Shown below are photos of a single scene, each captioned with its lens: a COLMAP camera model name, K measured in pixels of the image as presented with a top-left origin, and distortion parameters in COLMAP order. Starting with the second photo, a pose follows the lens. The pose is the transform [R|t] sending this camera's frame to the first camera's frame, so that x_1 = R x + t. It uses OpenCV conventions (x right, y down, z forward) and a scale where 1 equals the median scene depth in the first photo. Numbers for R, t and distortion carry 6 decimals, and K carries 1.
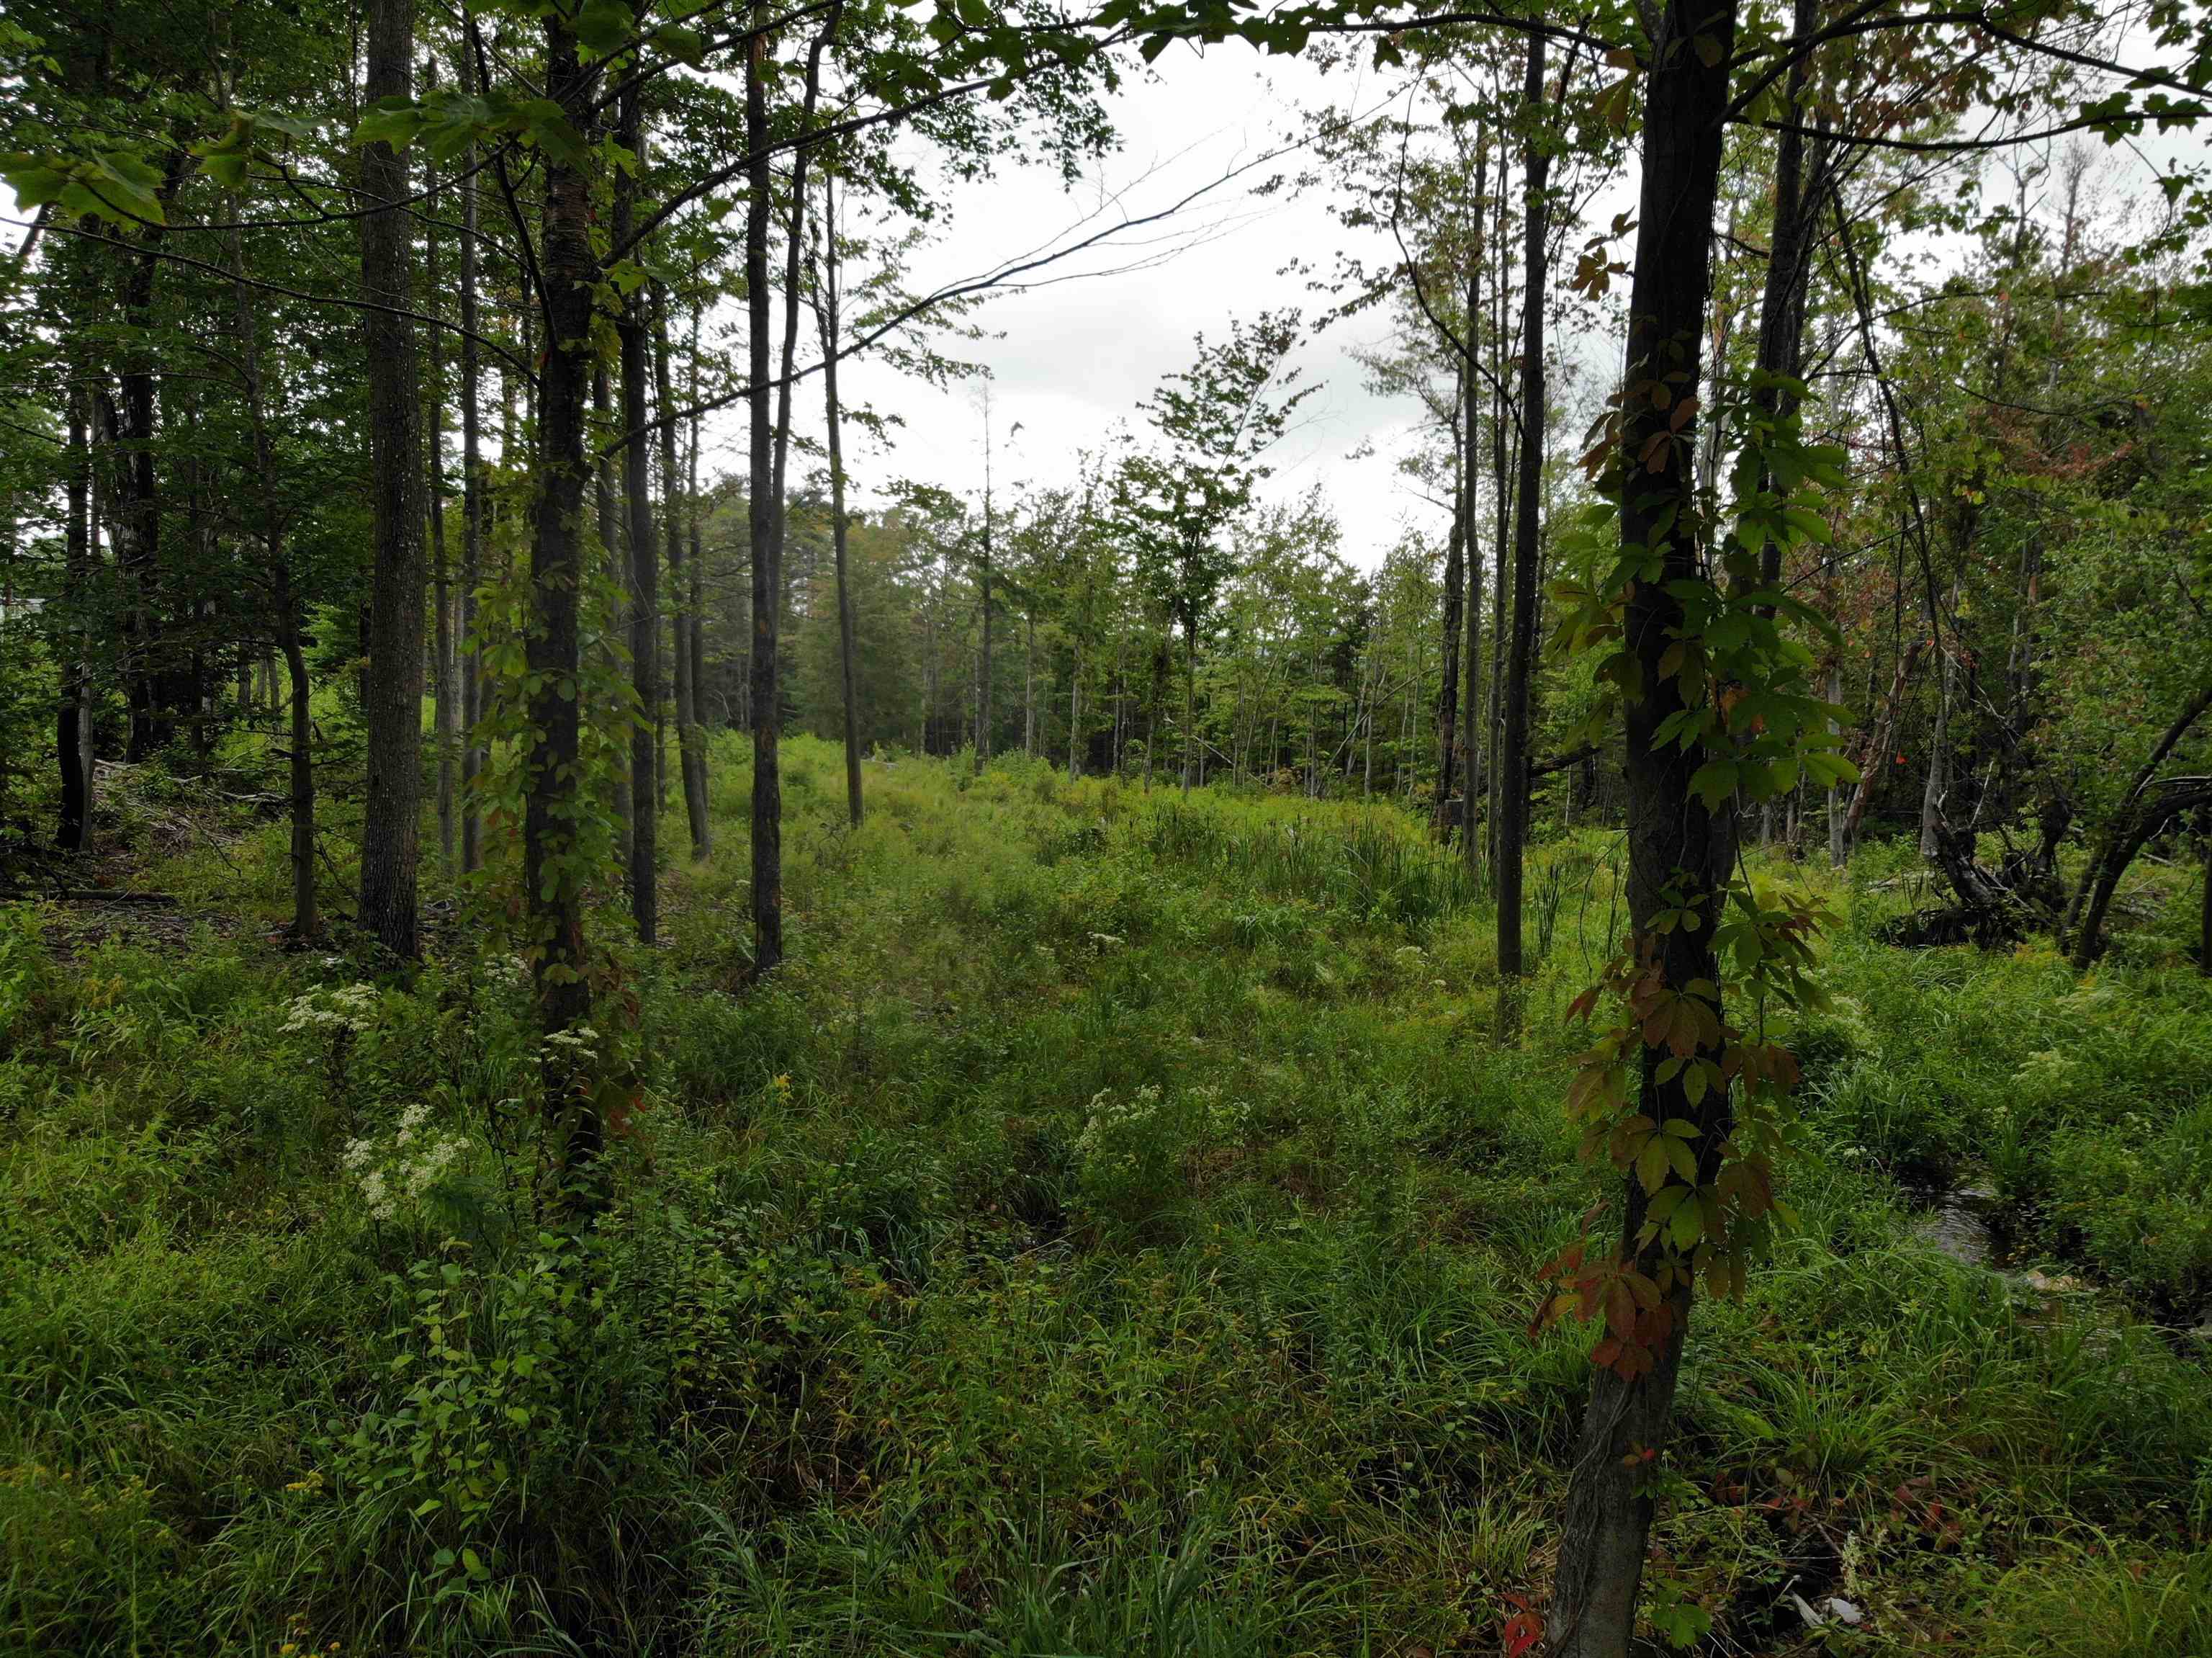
lens RADIAL K [[1552.8, 0, 1106.0], [0, 1552.8, 829.0], [0, 0, 1]] dist [0.003887, -0.097150]
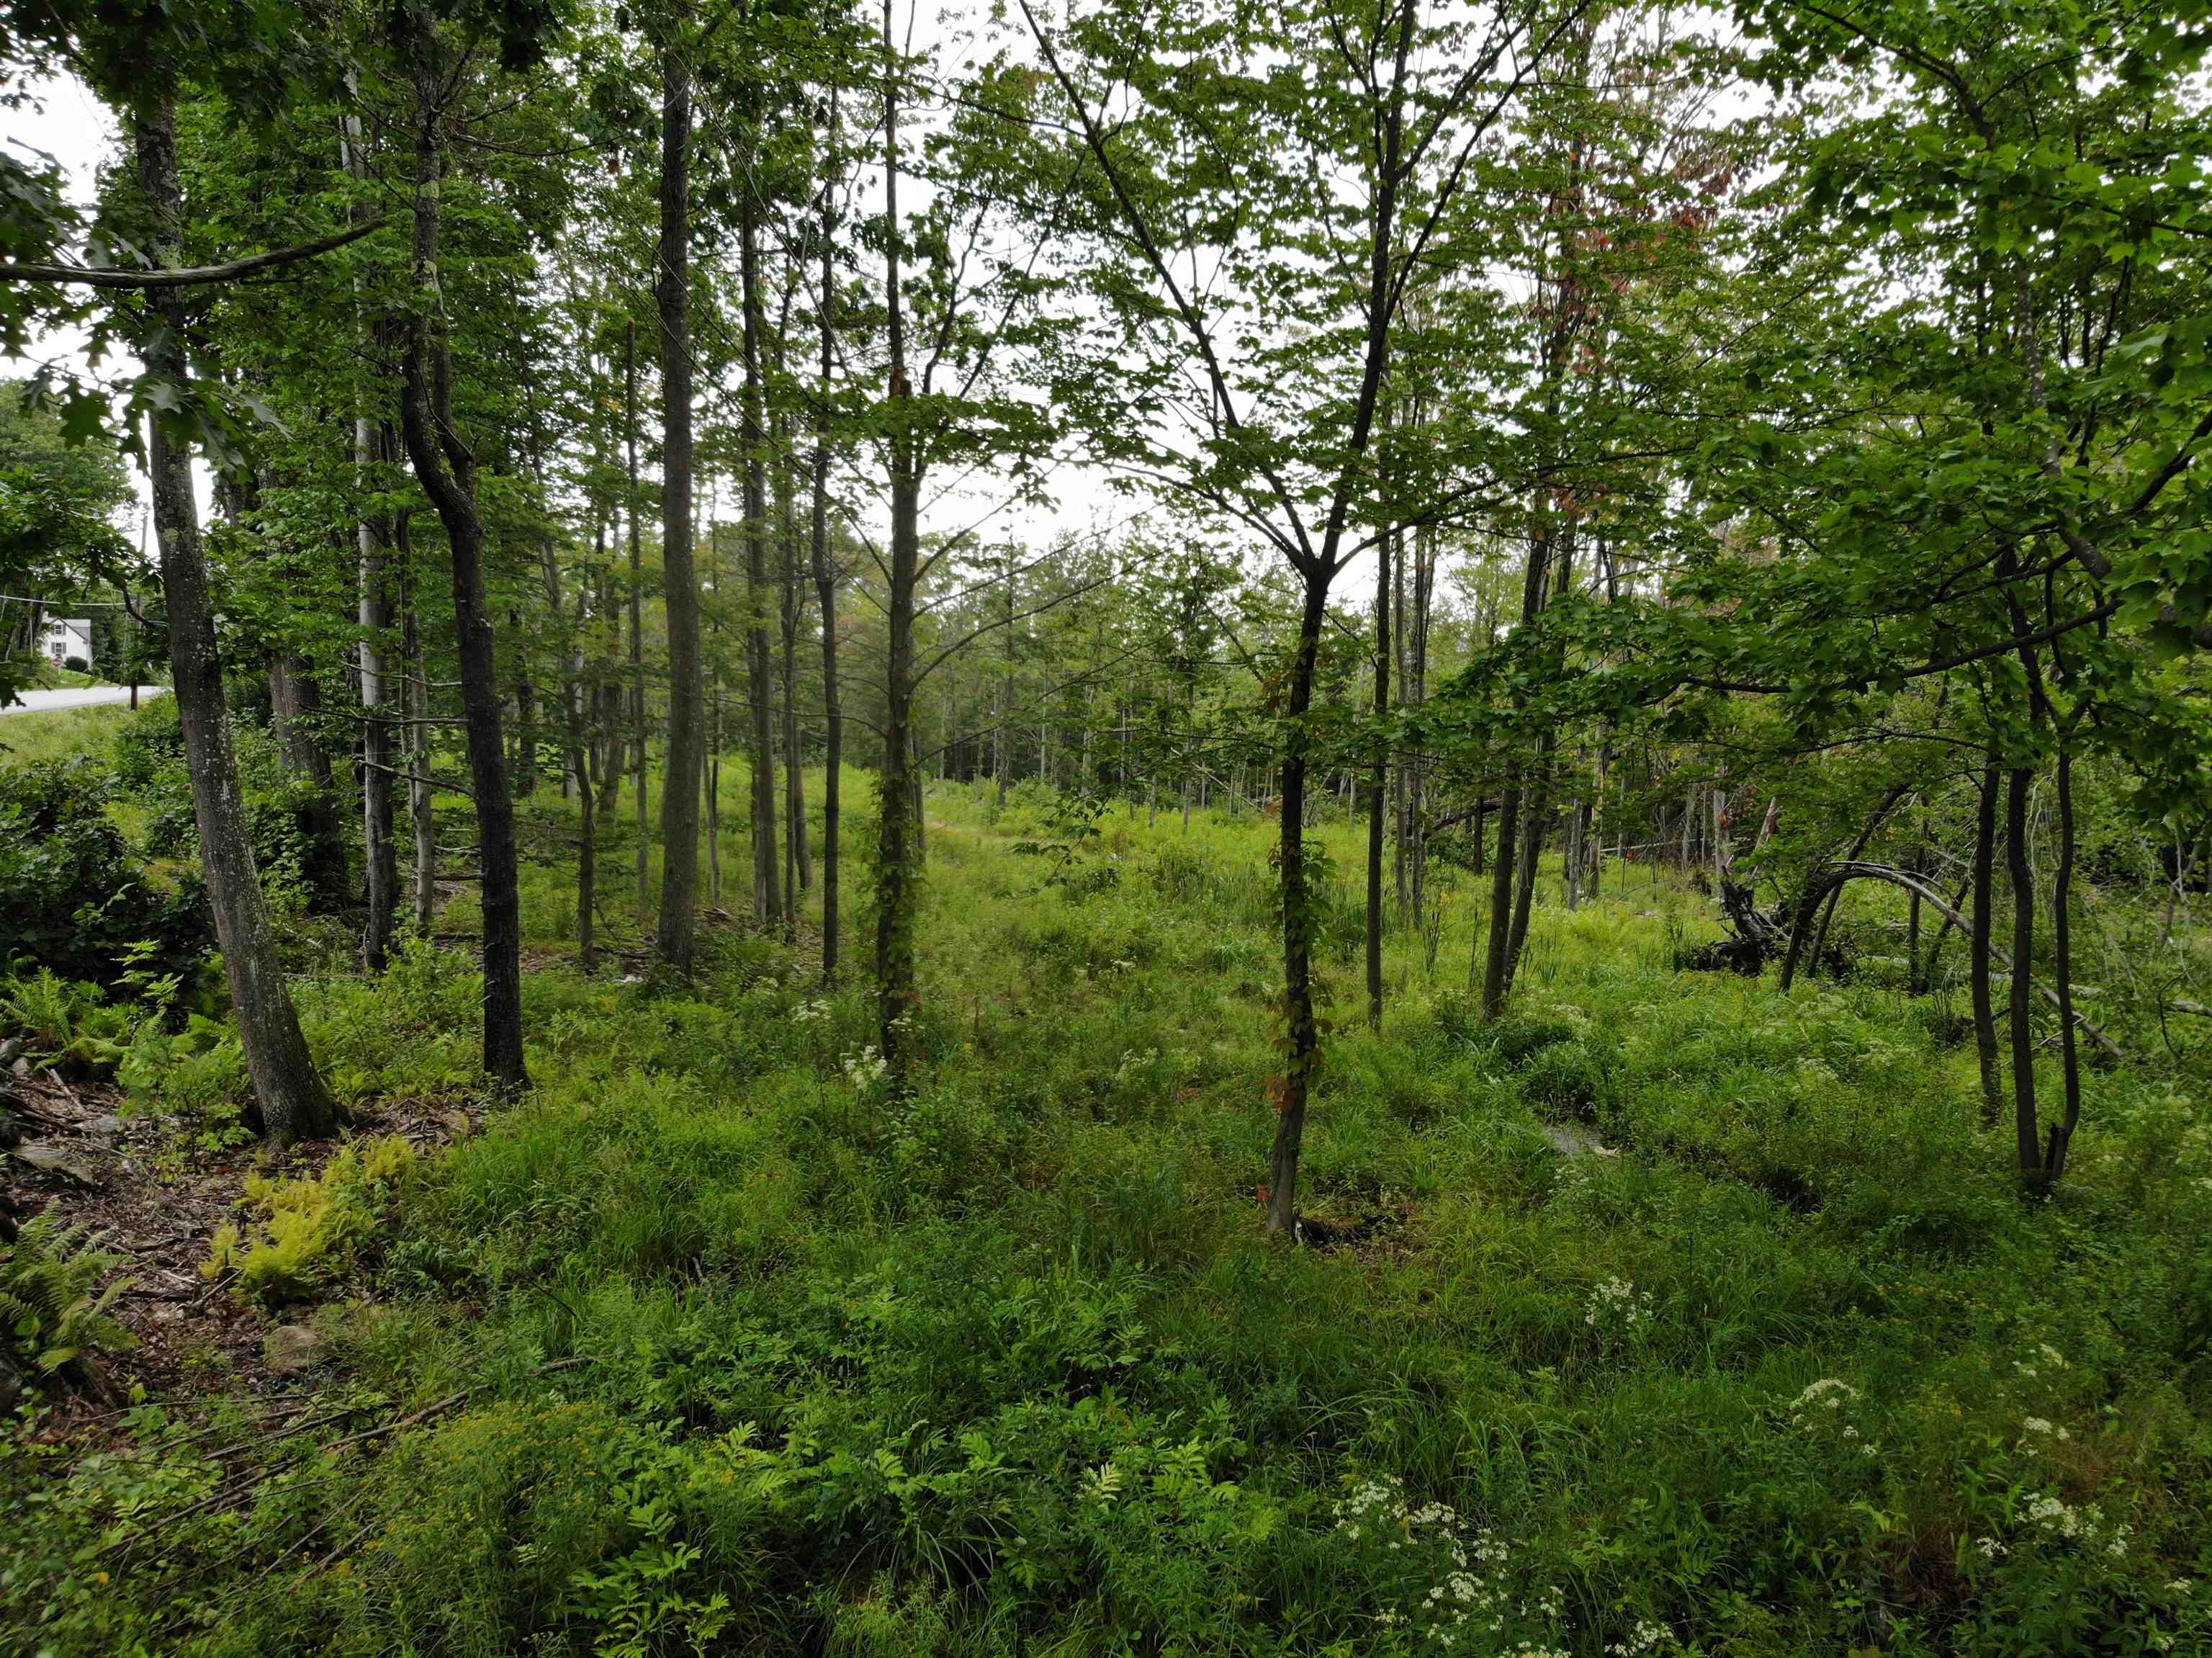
lens RADIAL K [[1552.8, 0, 1106.0], [0, 1552.8, 829.0], [0, 0, 1]] dist [0.003887, -0.097150]
pose [[0.999993, -0.001665, -0.003216, -0.003648], [0.001652, 0.999990, -0.004151, -0.016467], [0.003223, 0.004145, 0.999986, -0.151298]]
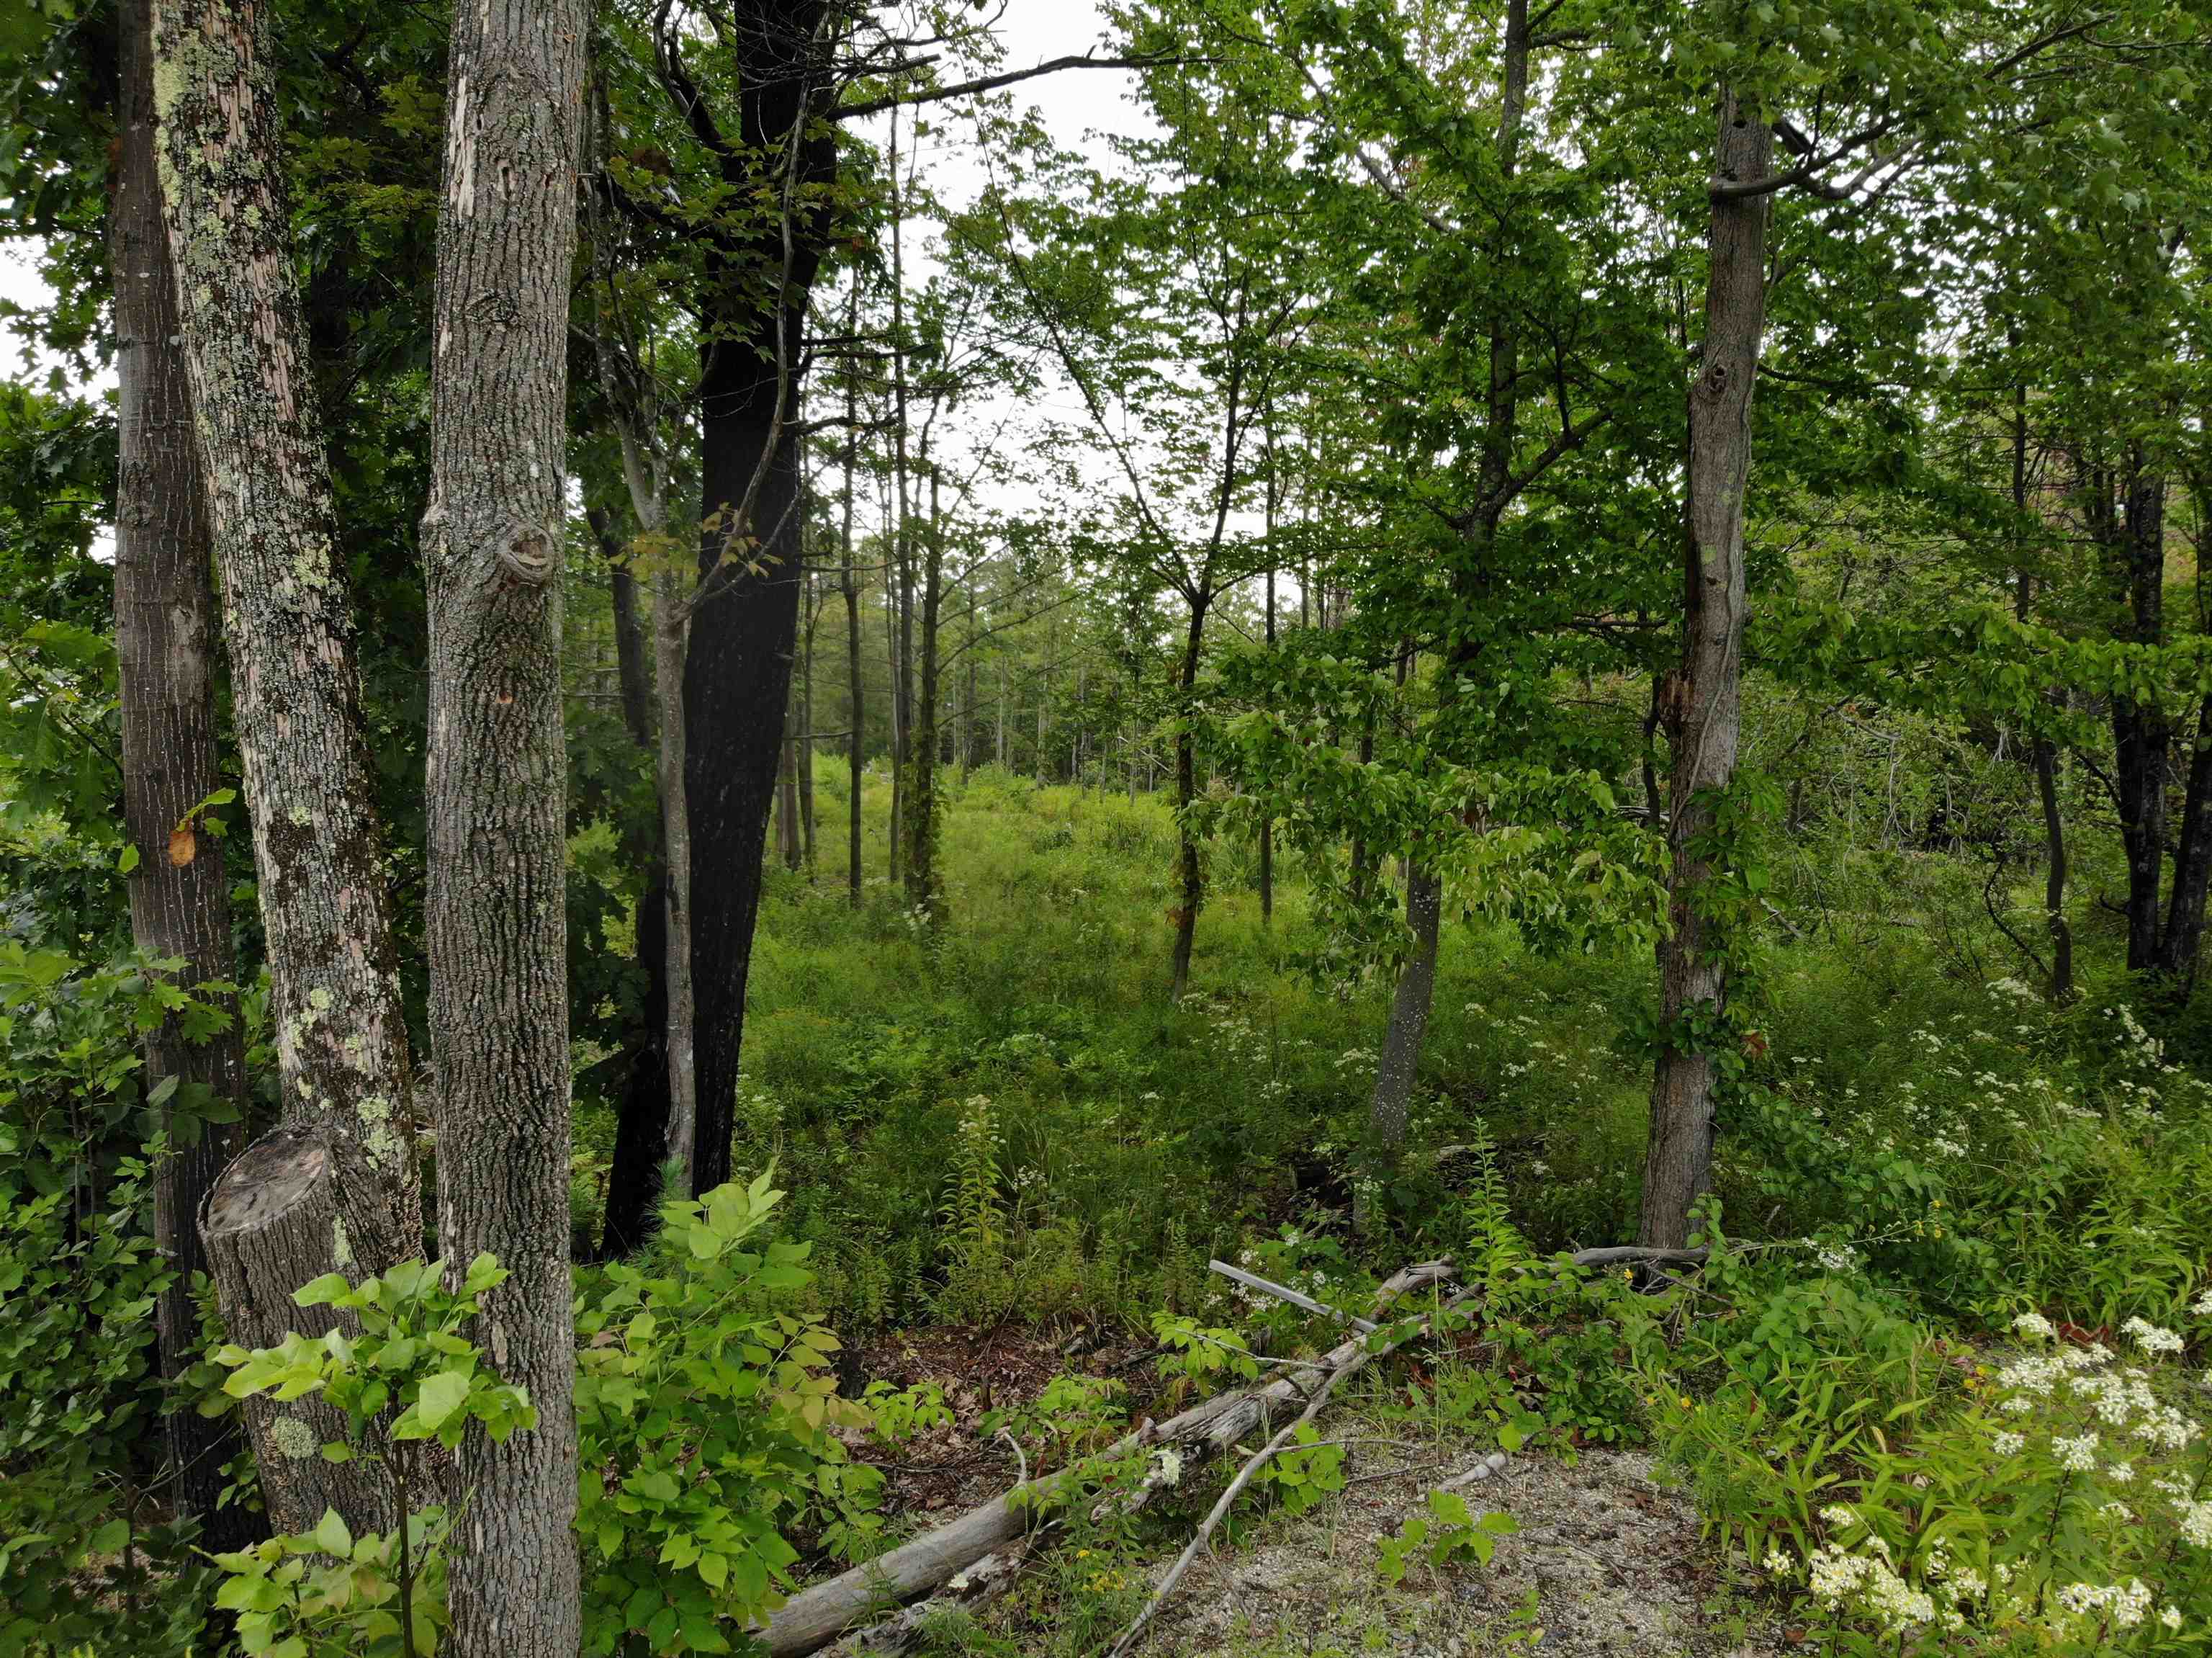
lens RADIAL K [[1526.2, 0, 1109.5], [0, 1526.2, 898.6], [0, 0, 1]] dist [-0.004288, -0.090386]
pose [[0.999523, -0.006859, 0.030115, -0.006290], [0.005443, 0.998887, 0.046842, -0.002325], [-0.030403, -0.046656, 0.998448, -0.277057]]
